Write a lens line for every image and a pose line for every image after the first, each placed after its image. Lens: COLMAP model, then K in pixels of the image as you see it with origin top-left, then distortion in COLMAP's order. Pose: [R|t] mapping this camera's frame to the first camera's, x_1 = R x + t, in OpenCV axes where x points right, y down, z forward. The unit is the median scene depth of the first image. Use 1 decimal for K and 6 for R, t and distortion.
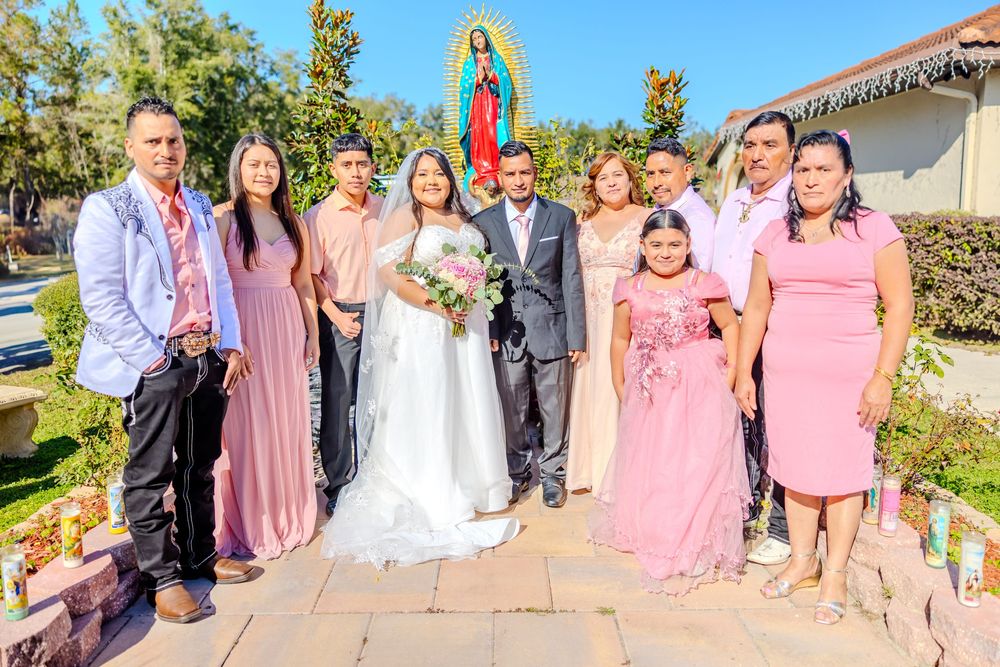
lens RADIAL K [[768.1, 0, 507.1], [0, 768.1, 334.0], [0, 0, 1]] dist [0.020043, -0.021664]
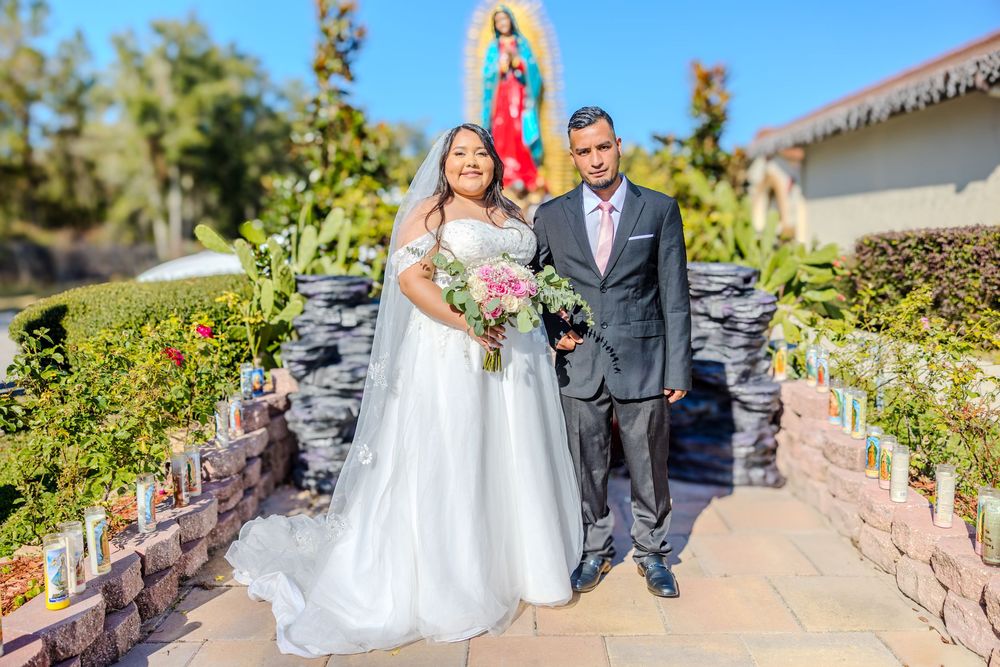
lens RADIAL K [[806.2, 0, 509.9], [0, 806.2, 330.3], [0, 0, 1]] dist [-0.016423, 0.021679]
pose [[0.999825, -0.008745, -0.016549, -0.013820], [0.008014, 0.999012, -0.043719, 0.007273], [0.016915, 0.043579, 0.998907, 0.083603]]
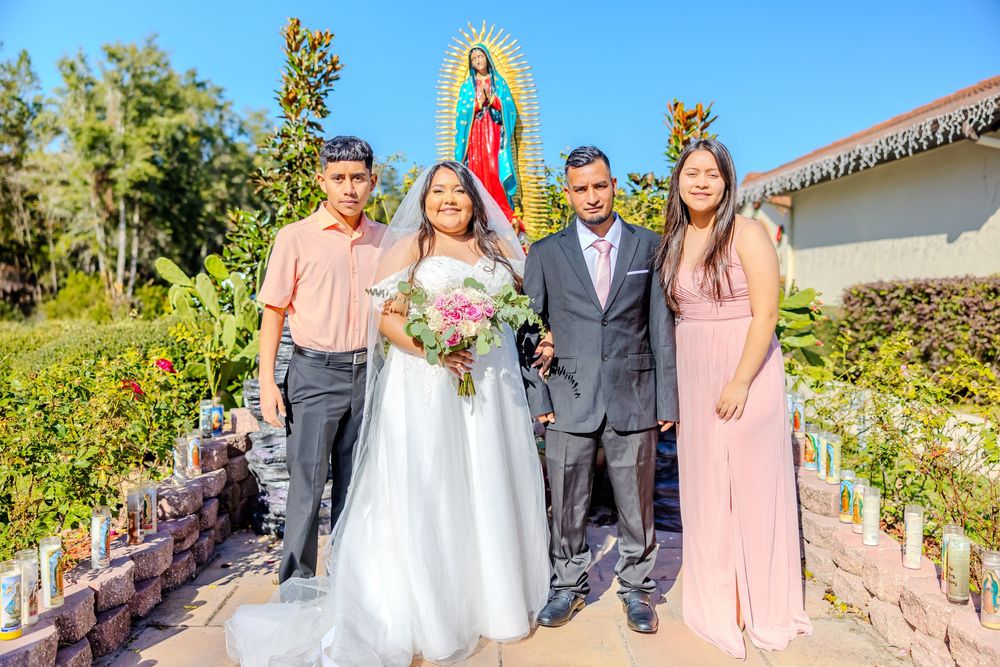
lens RADIAL K [[866.6, 0, 507.6], [0, 866.6, 332.9], [0, 0, 1]] dist [-0.003665, 0.017894]
pose [[0.999902, 0.006941, 0.012170, -0.011811], [-0.005658, 0.994718, -0.102490, 0.019646], [-0.012817, 0.102411, 0.994660, 0.051354]]
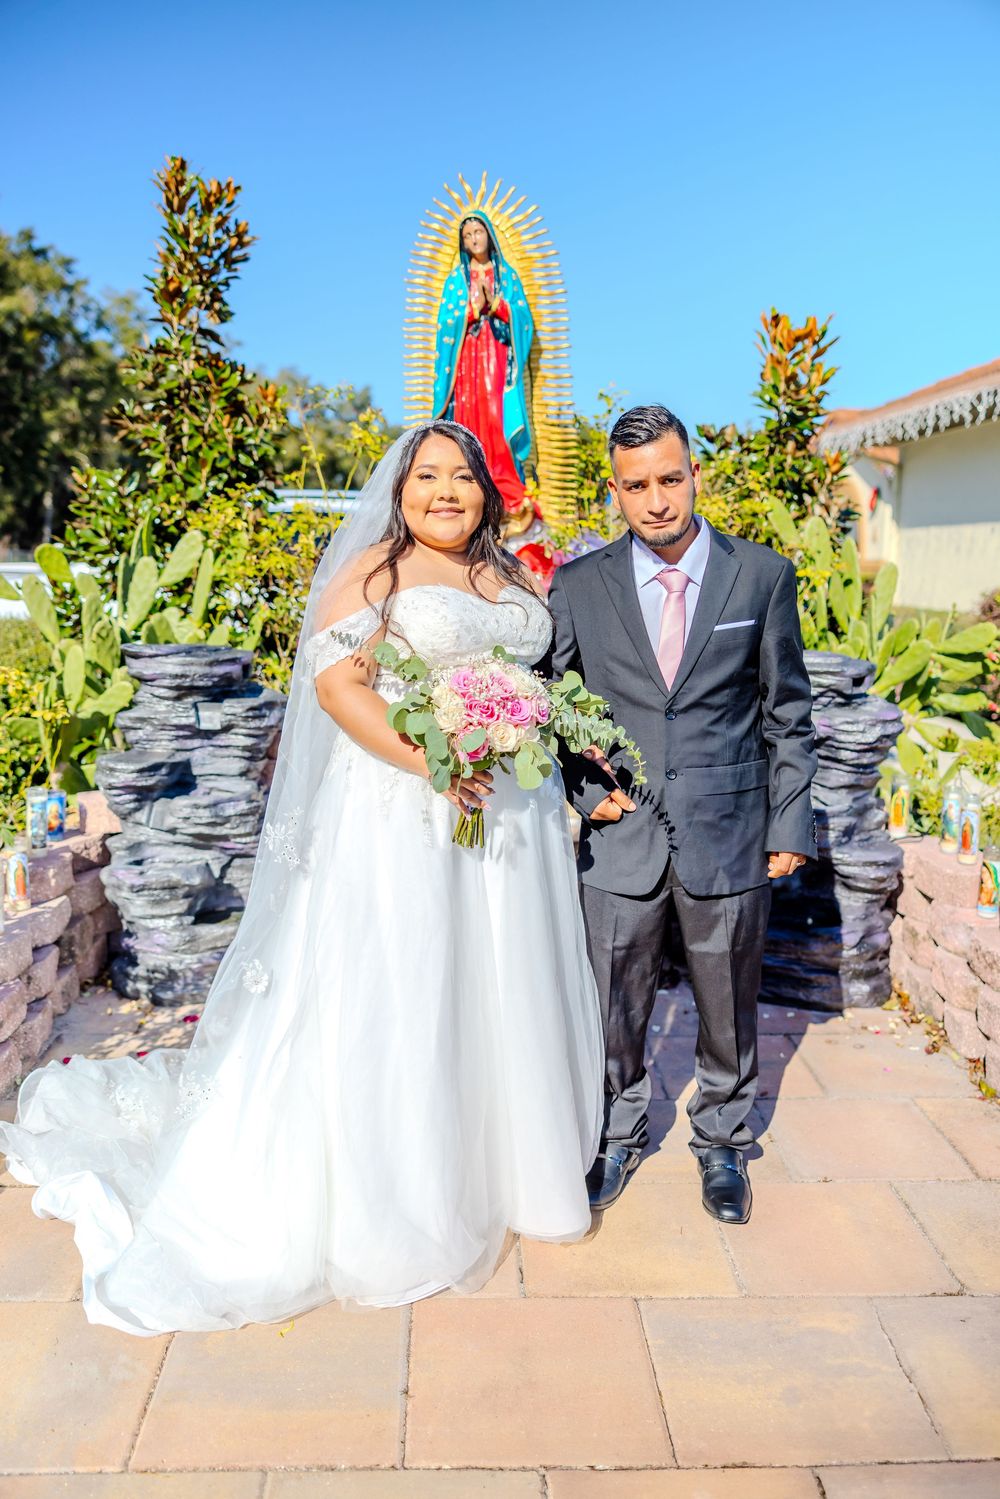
lens RADIAL K [[1208.5, 0, 512.4], [0, 1208.5, 747.0], [0, 0, 1]] dist [-0.016423, 0.021679]
pose [[0.998800, 0.025034, 0.042088, -0.031436], [-0.024921, 0.999684, -0.003190, -0.020556], [-0.042154, 0.002137, 0.999109, 0.133709]]
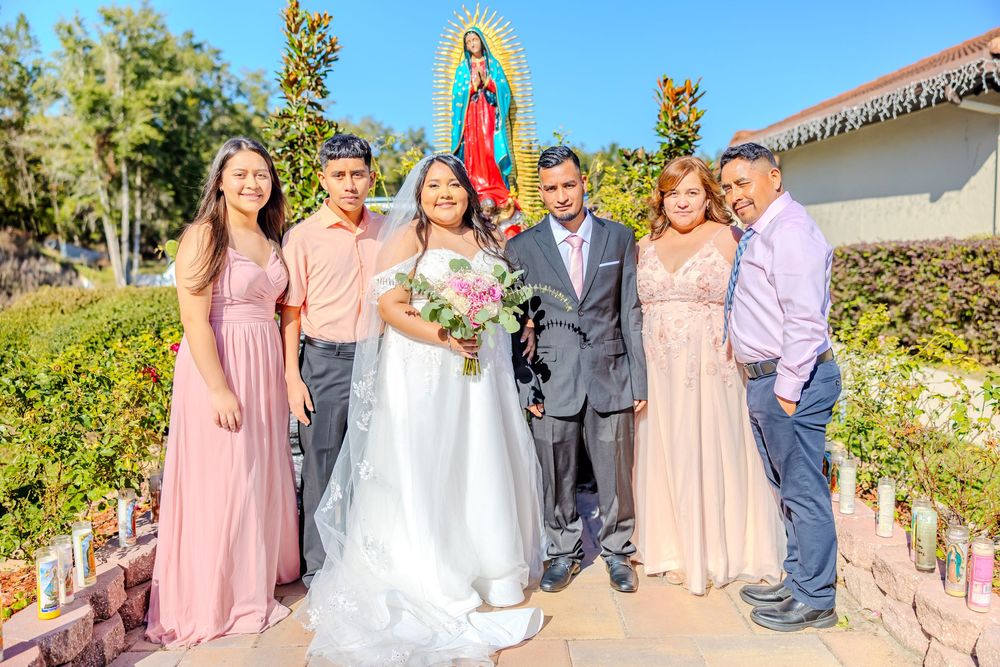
lens RADIAL K [[841.0, 0, 507.9], [0, 841.0, 334.8], [0, 0, 1]] dist [-0.009602, 0.024943]
pose [[0.999844, -0.006445, 0.016439, -0.012729], [0.007211, 0.998868, -0.047023, 0.000908], [-0.016118, 0.047135, 0.998759, 0.037651]]
